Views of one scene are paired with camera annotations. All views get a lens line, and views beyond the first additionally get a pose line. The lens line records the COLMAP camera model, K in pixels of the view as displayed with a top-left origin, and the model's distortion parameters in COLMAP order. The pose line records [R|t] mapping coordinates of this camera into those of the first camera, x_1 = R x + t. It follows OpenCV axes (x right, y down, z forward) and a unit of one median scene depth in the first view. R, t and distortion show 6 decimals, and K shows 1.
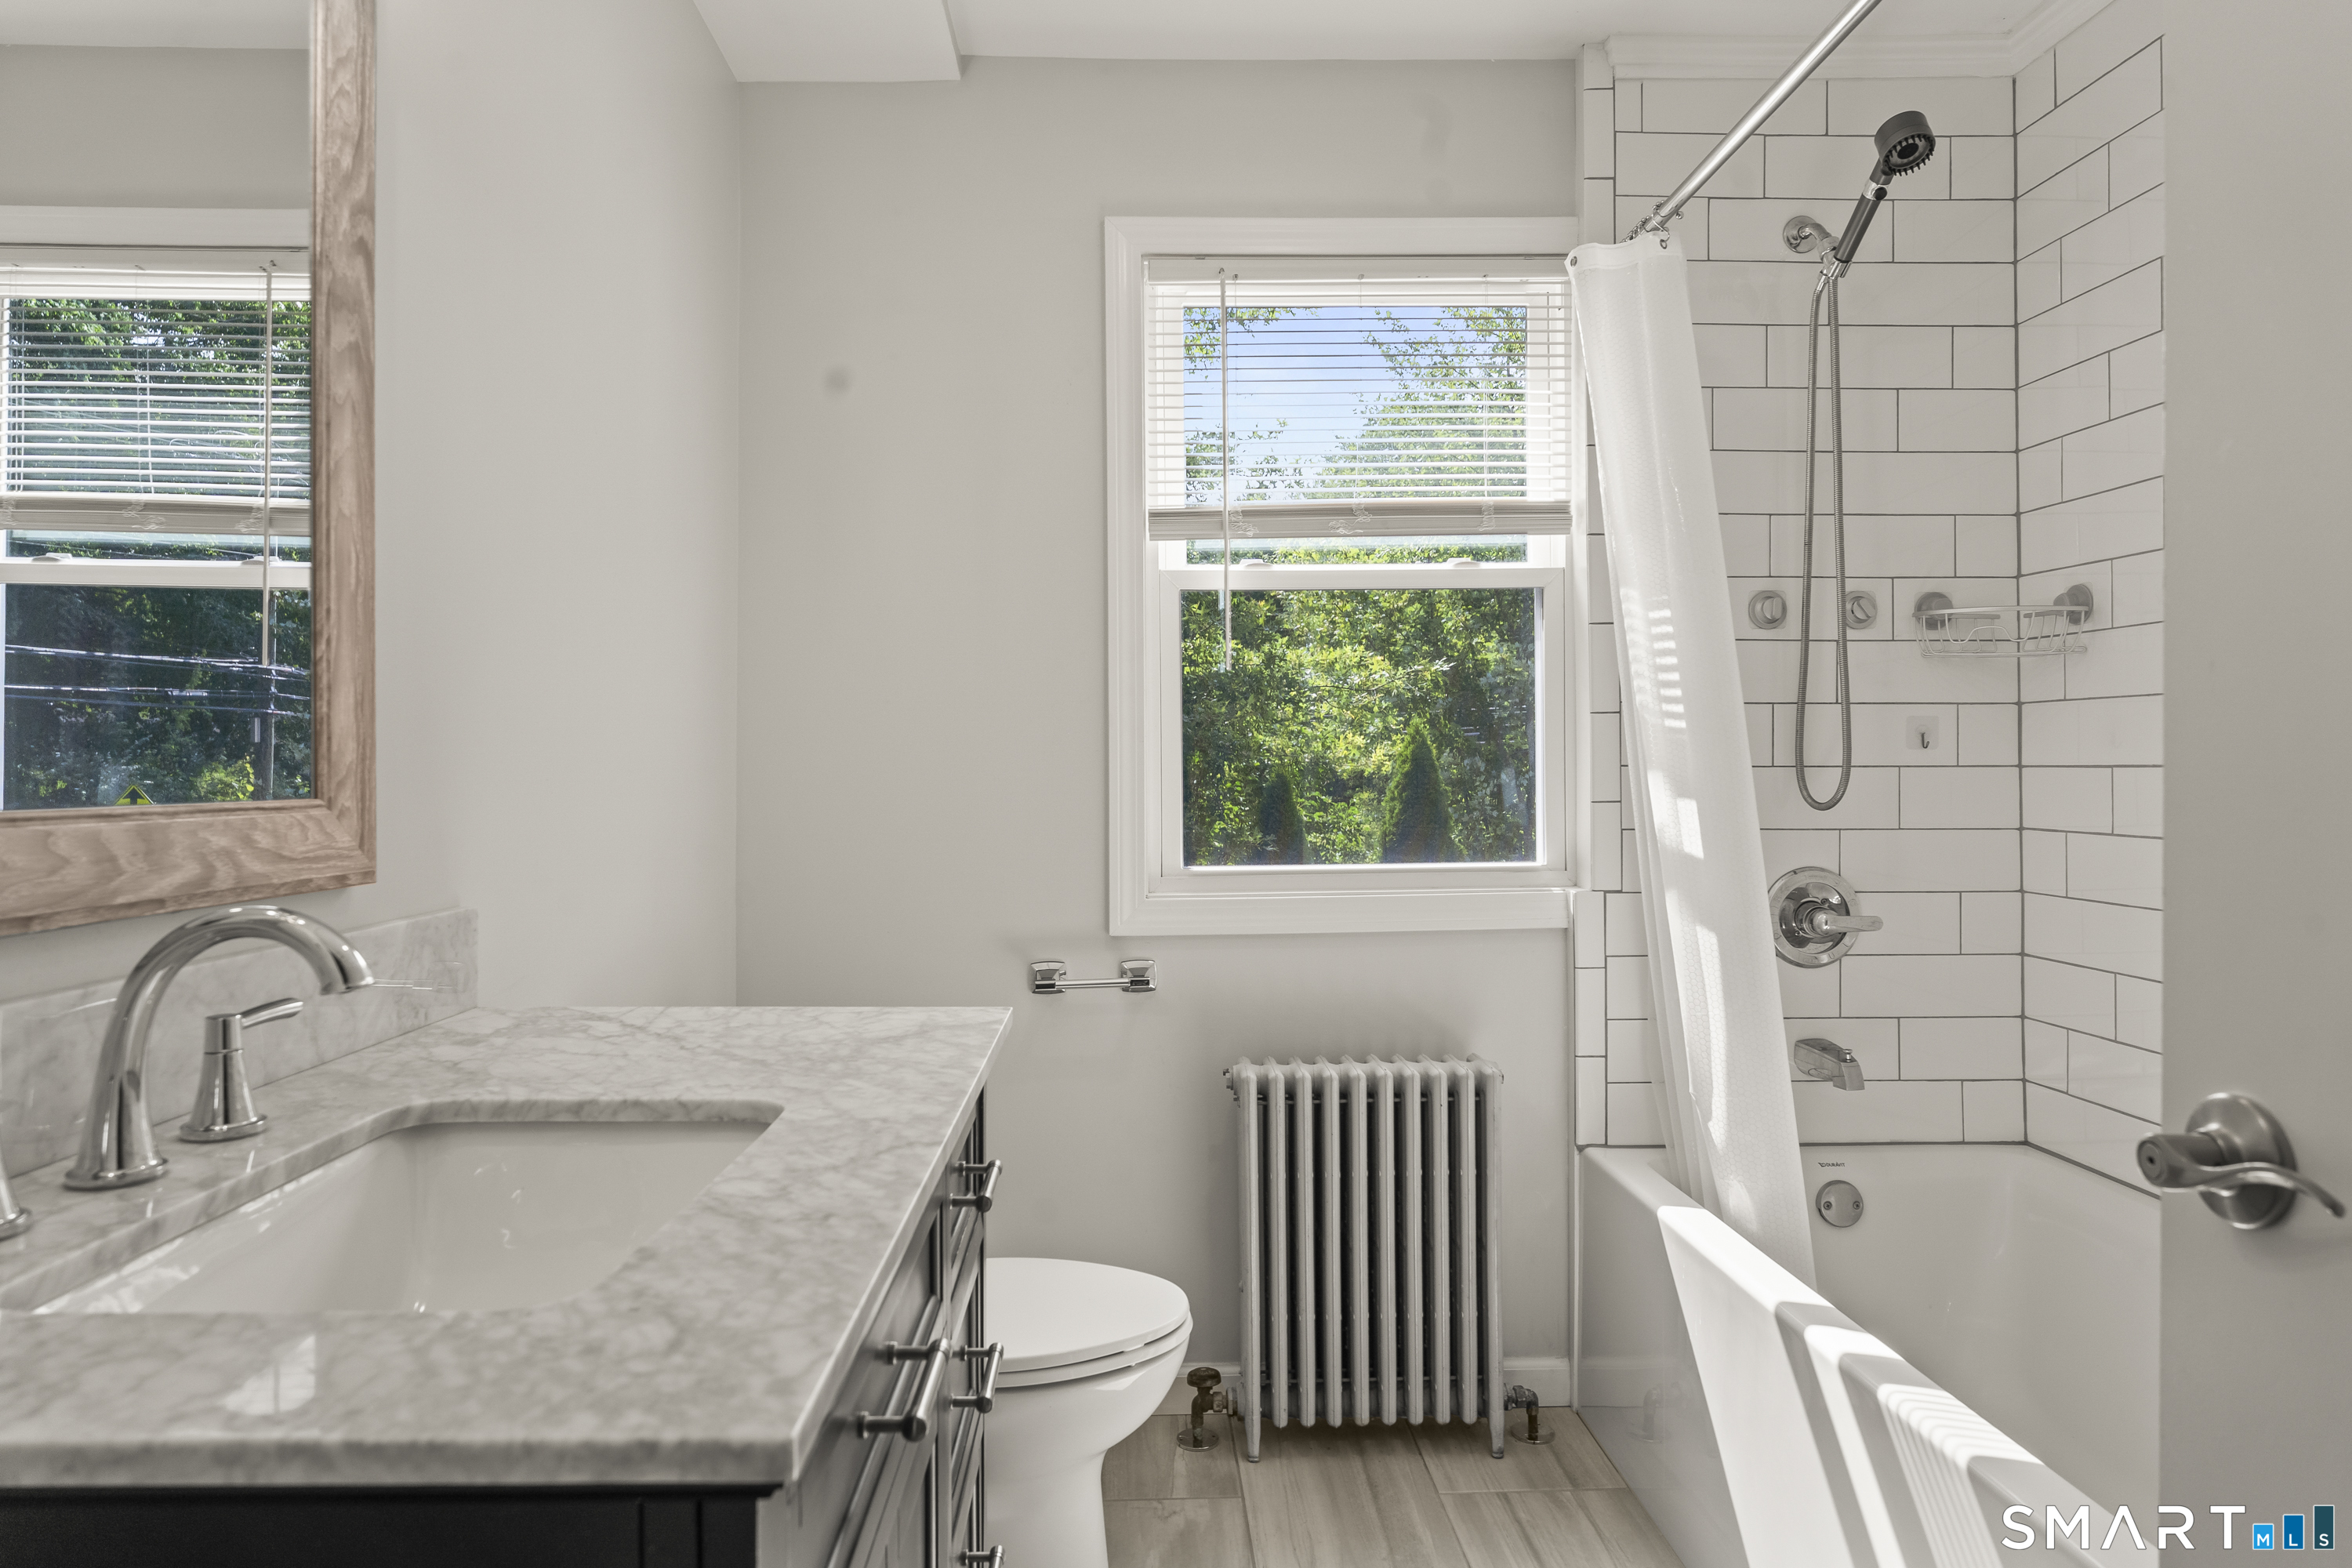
lens RADIAL K [[1378.2, 0, 1169.5], [0, 1378.2, 768.2], [0, 0, 1]] dist [-0.019504, 0.003084]
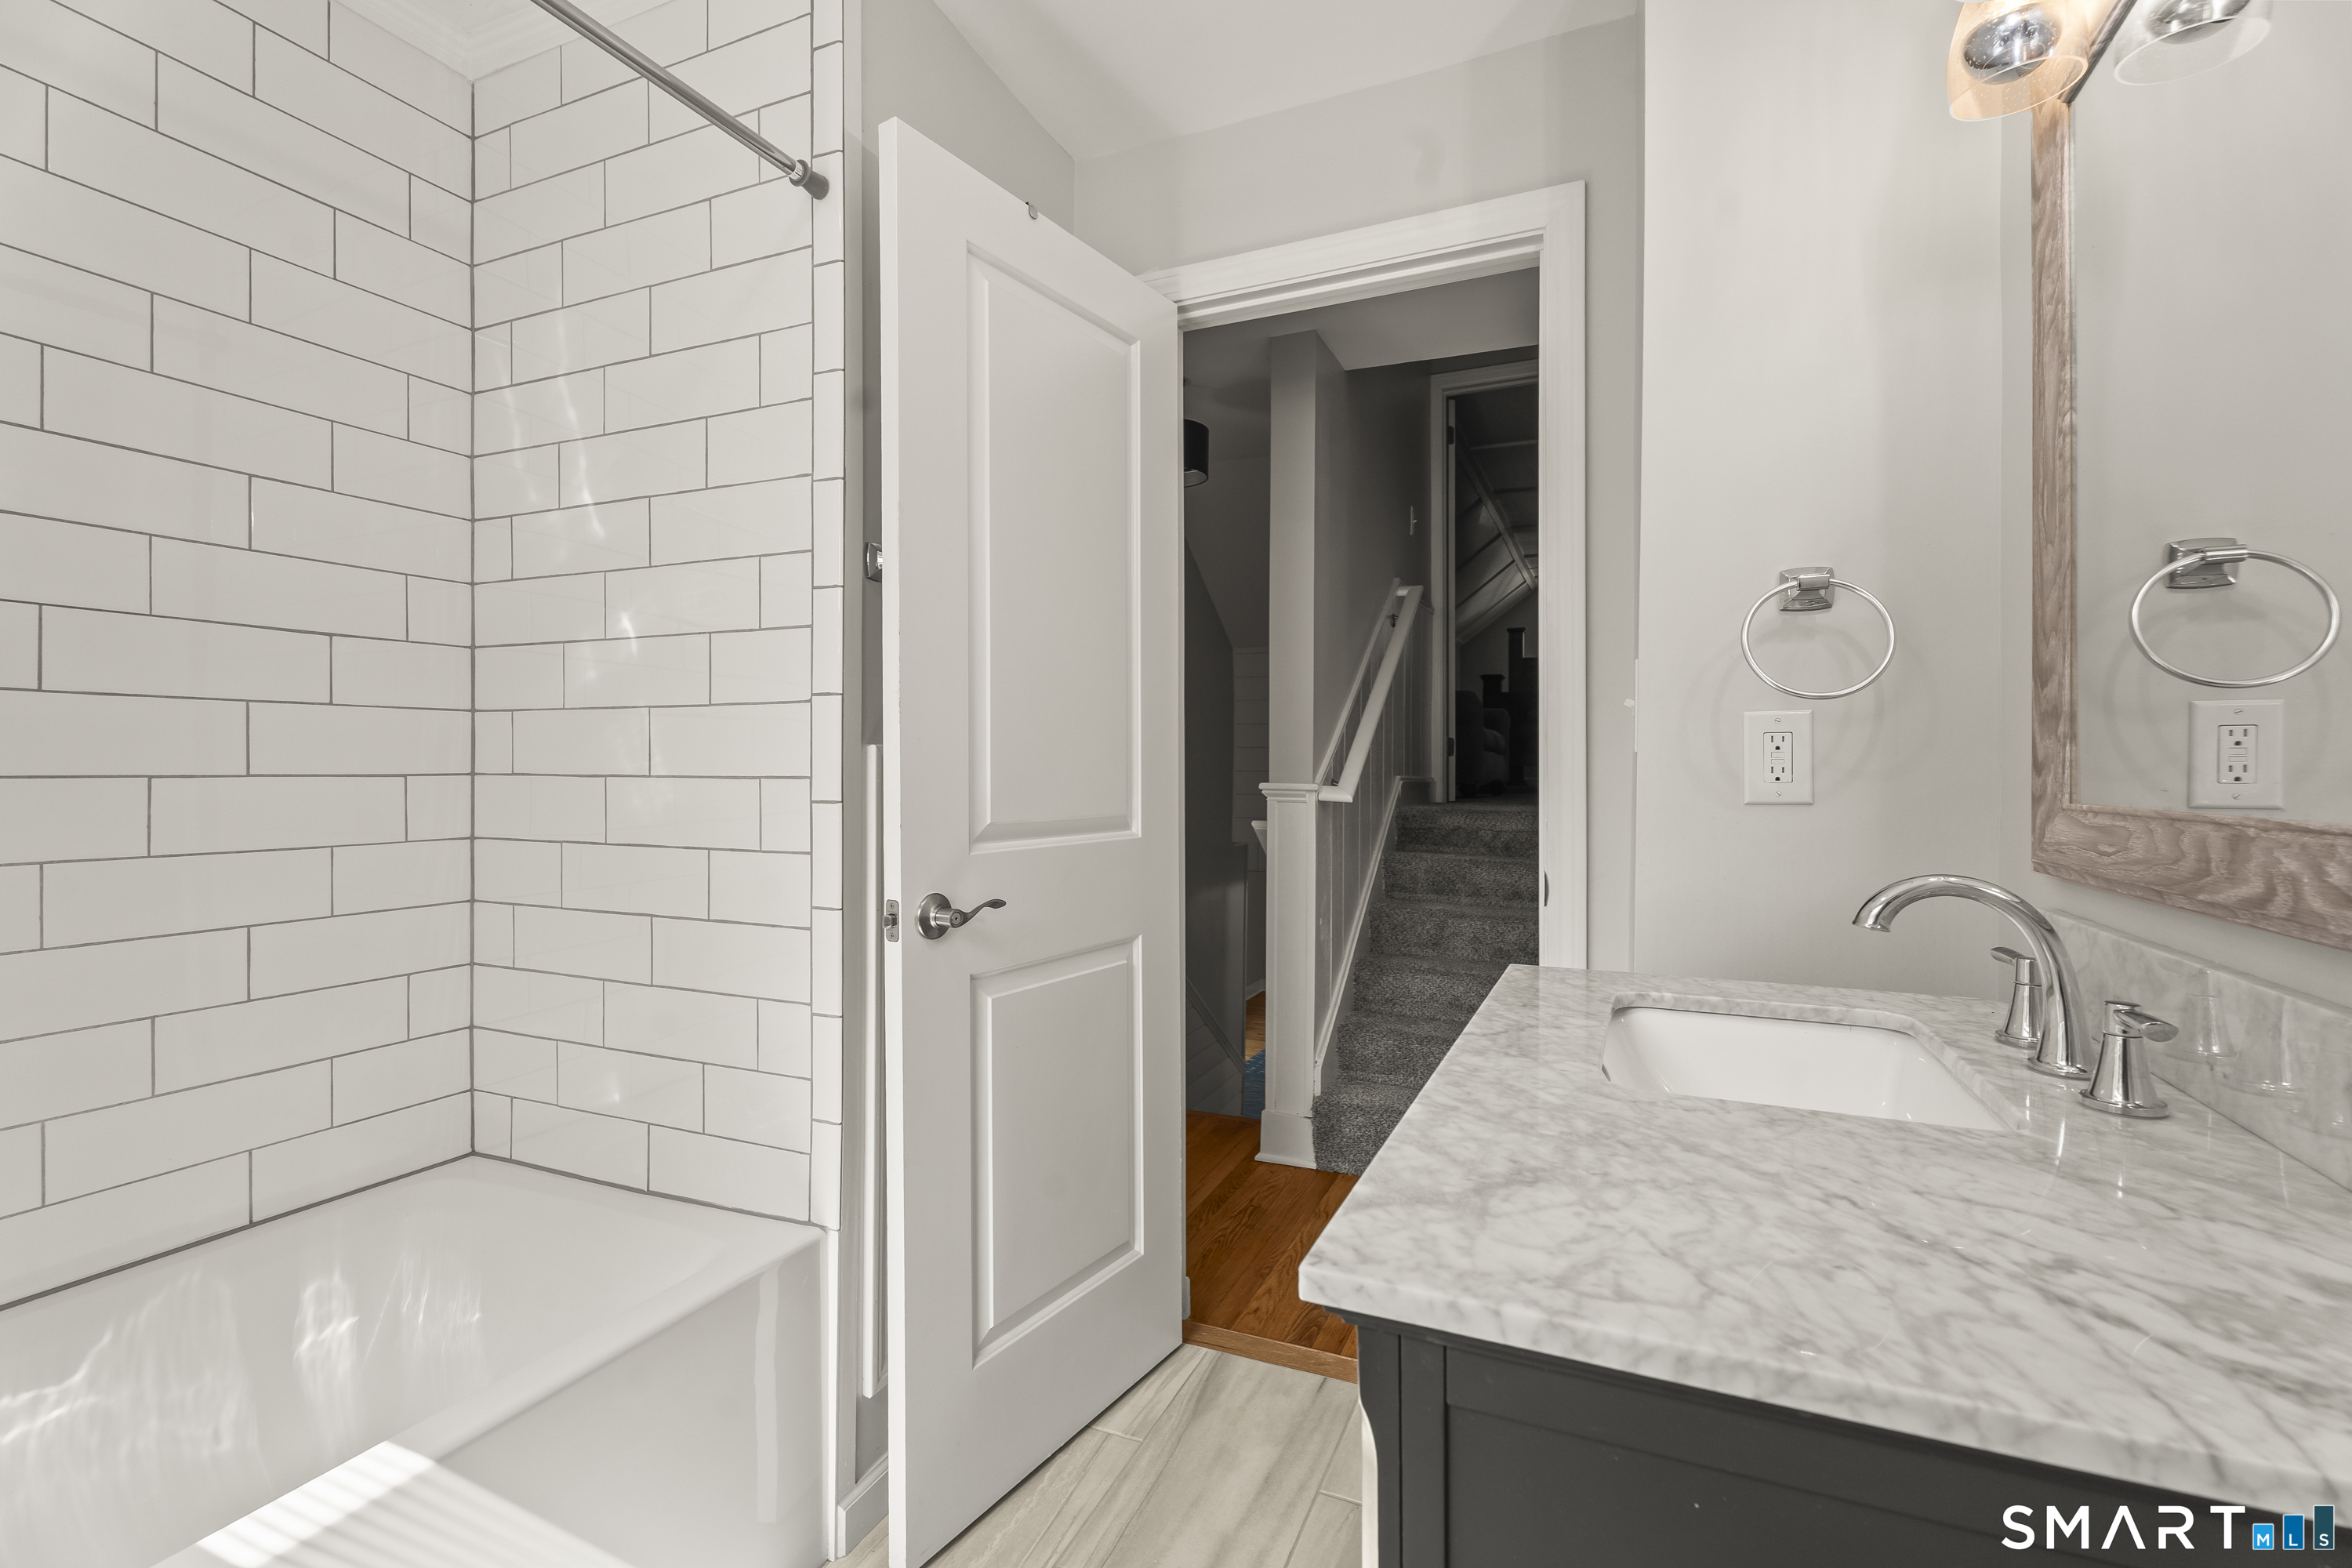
lens RADIAL K [[1064.3, 0, 1170.7], [0, 1064.3, 772.8], [0, 0, 1]] dist [0.000701, 0.000154]
pose [[-0.906582, 0.003741, 0.422013, -0.172549], [0.004234, 0.999991, 0.000231, -0.005077], [-0.422009, 0.001996, -0.906590, 1.021427]]
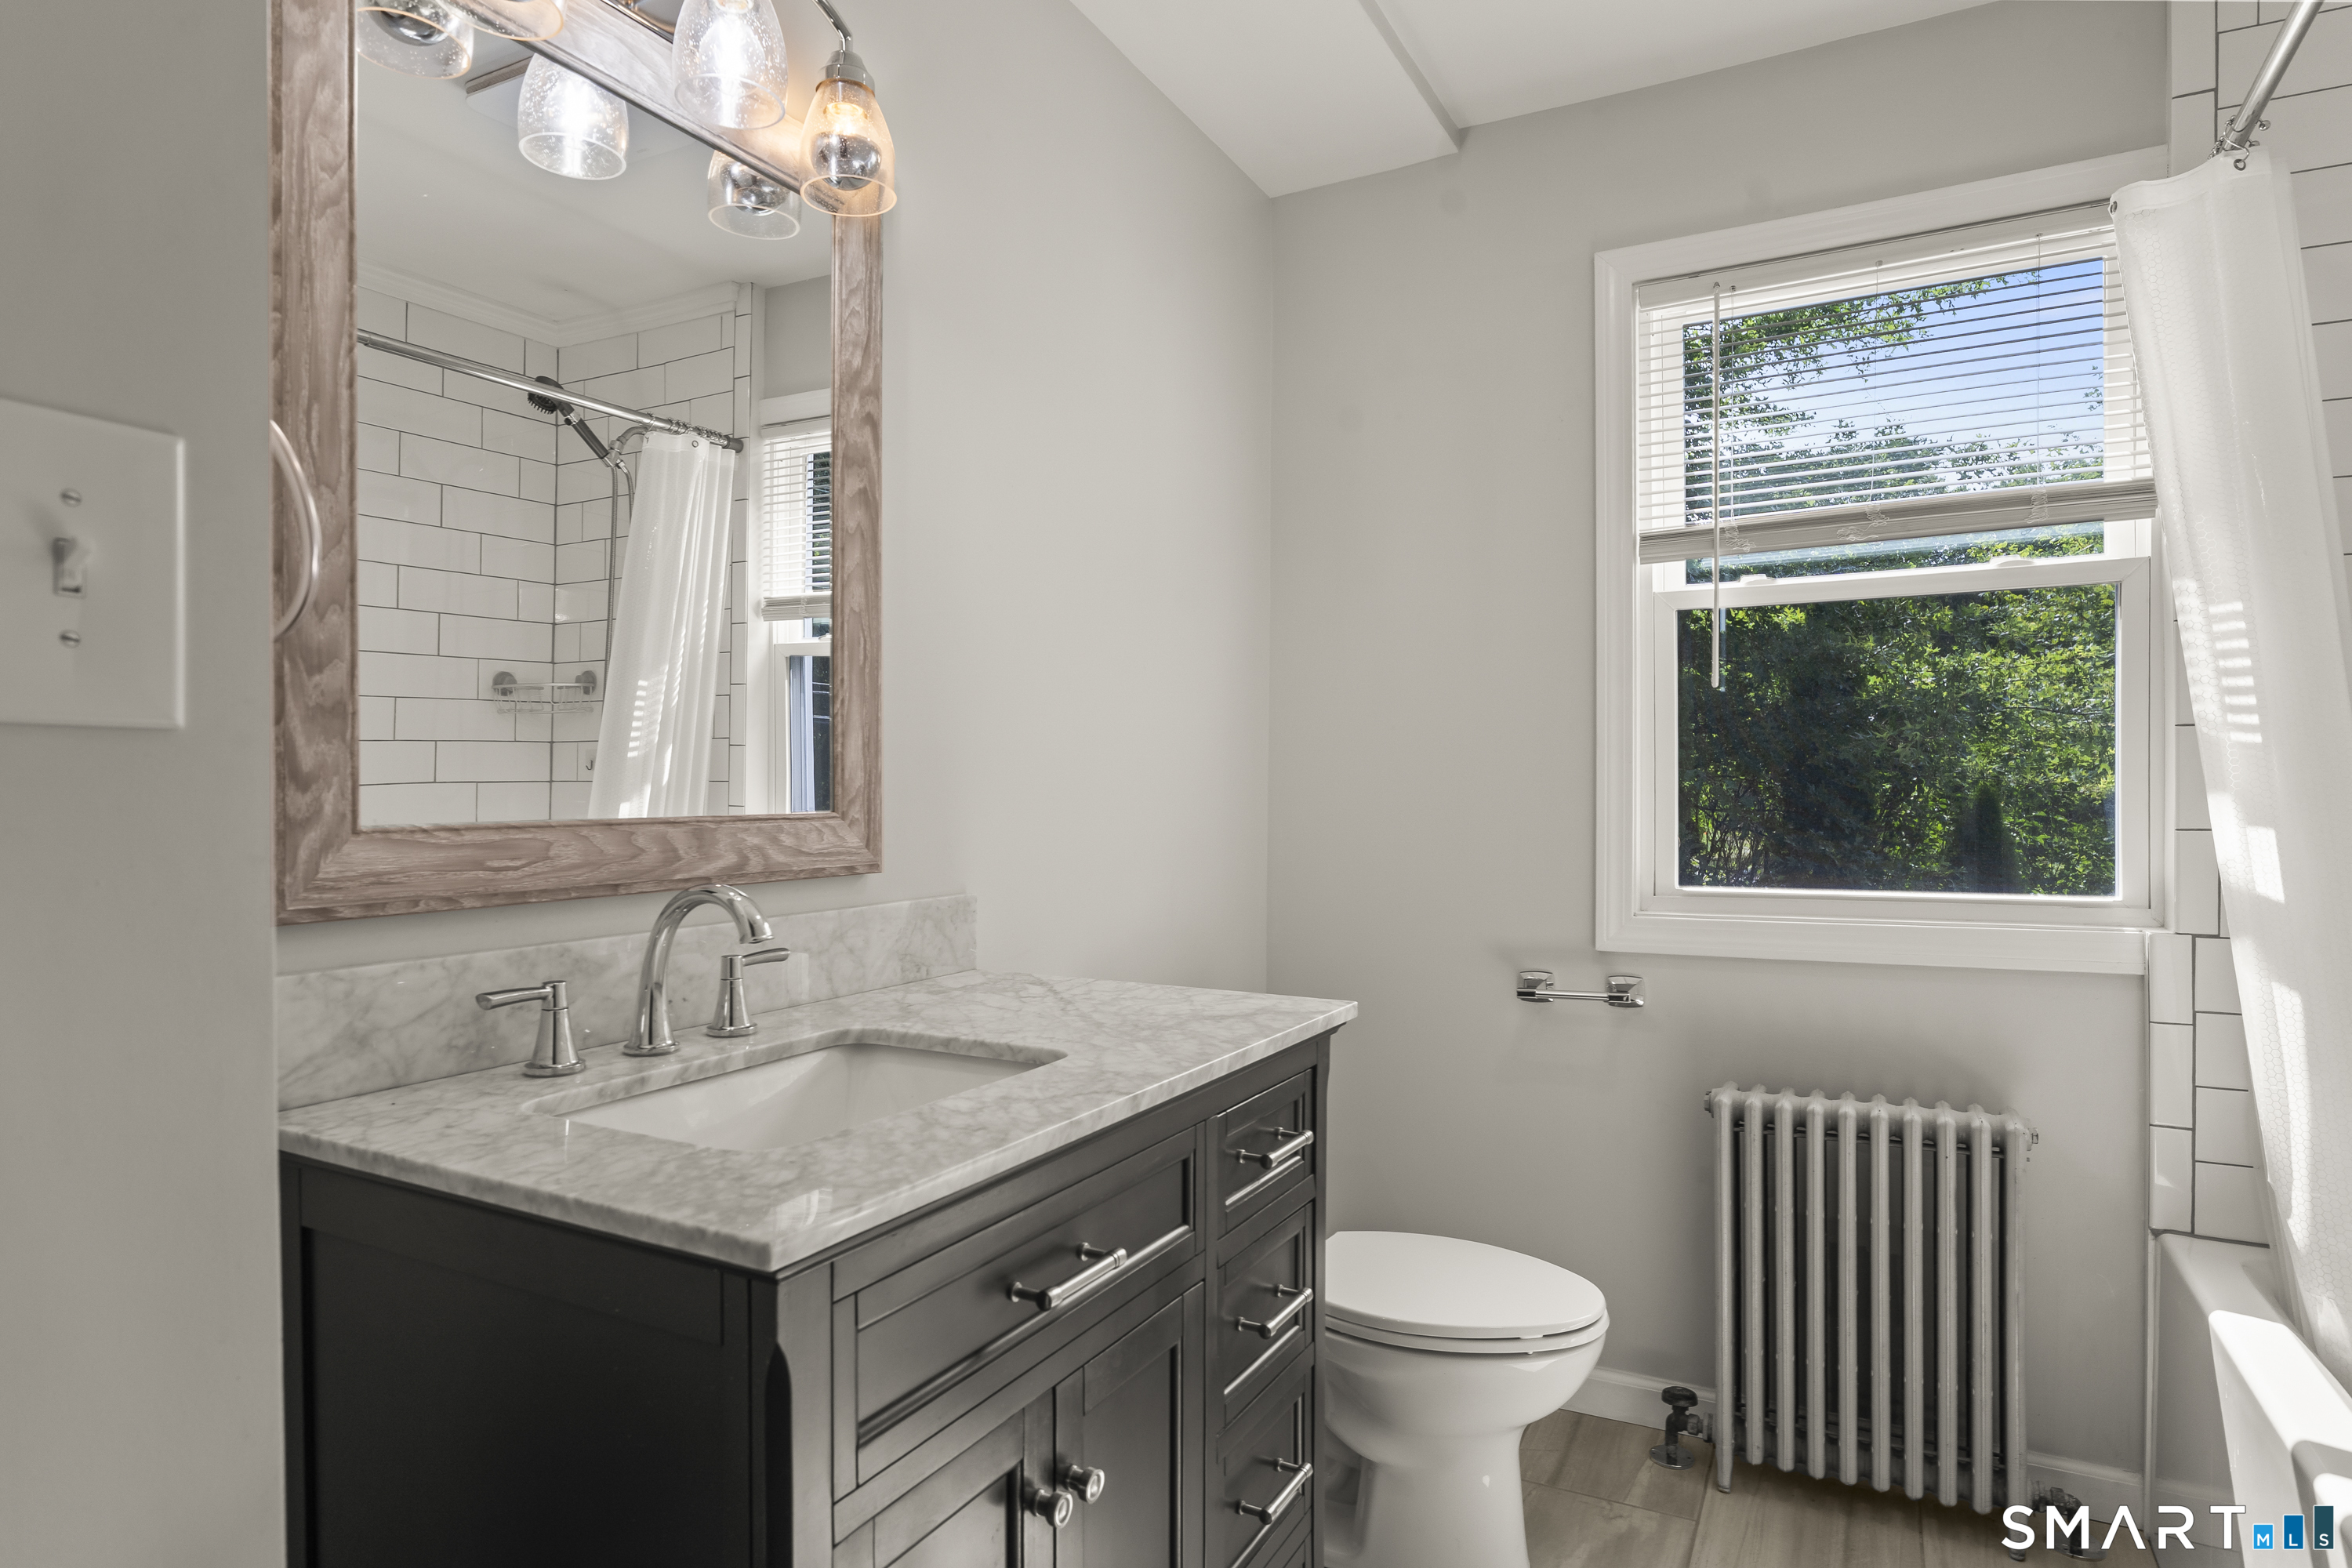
lens RADIAL K [[1312.2, 0, 1176.0], [0, 1312.2, 784.0], [0, 0, 1]] dist [-0.026277, 0.012734]
pose [[0.869367, 0.001600, -0.494164, 0.218488], [-0.001010, 0.999998, 0.001460, -0.005660], [0.494166, -0.000770, 0.869367, -0.008546]]
